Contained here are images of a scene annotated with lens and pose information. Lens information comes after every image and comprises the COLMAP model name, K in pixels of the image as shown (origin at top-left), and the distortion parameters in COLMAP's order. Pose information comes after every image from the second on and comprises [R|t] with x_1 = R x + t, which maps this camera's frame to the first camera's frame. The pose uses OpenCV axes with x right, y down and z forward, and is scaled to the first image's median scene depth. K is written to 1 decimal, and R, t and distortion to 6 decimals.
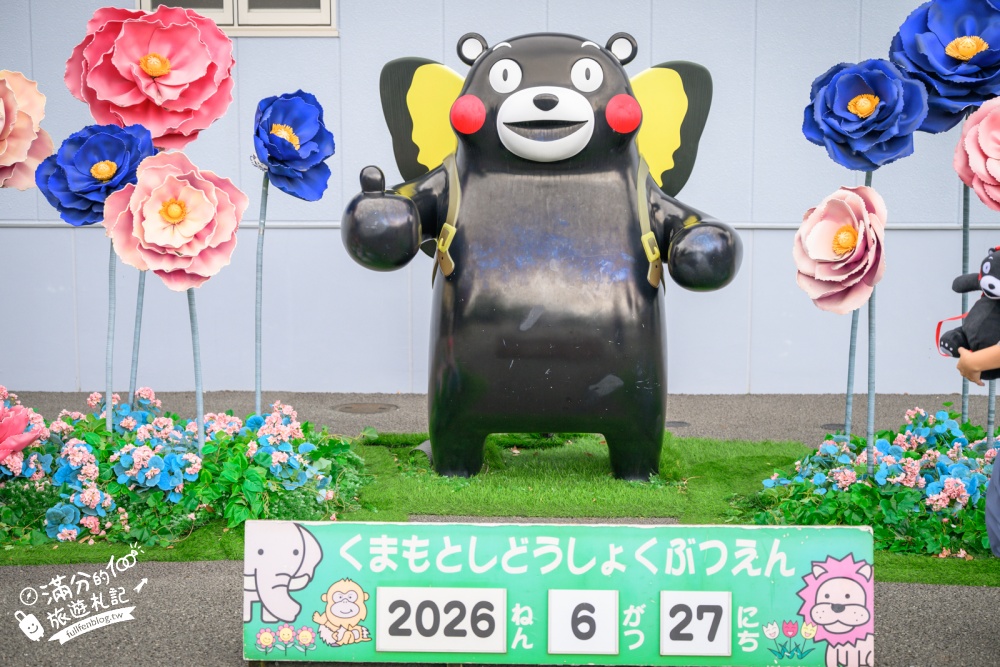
lens RADIAL K [[1540.6, 0, 560.3], [0, 1540.6, 333.0], [0, 0, 1]] dist [0.011591, 0.000000]
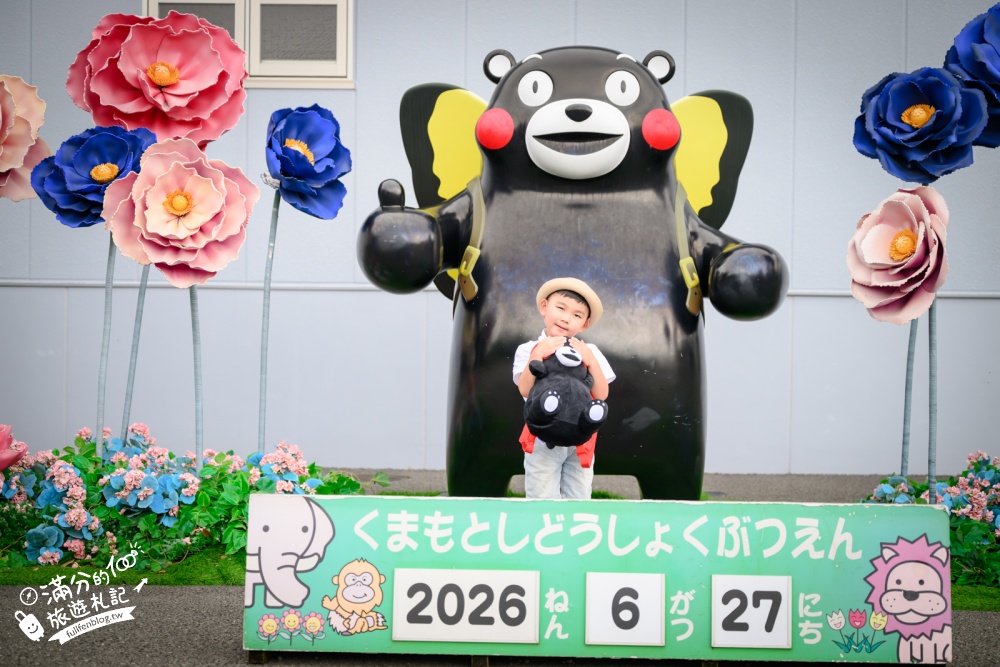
lens RADIAL K [[1619.6, 0, 570.1], [0, 1619.6, 340.7], [0, 0, 1]] dist [0.000026, 0.000000]
pose [[0.999962, 0.008523, -0.001604, -0.012152], [-0.008645, 0.994260, -0.106637, 0.096224], [0.000686, 0.106647, 0.994297, 0.037596]]
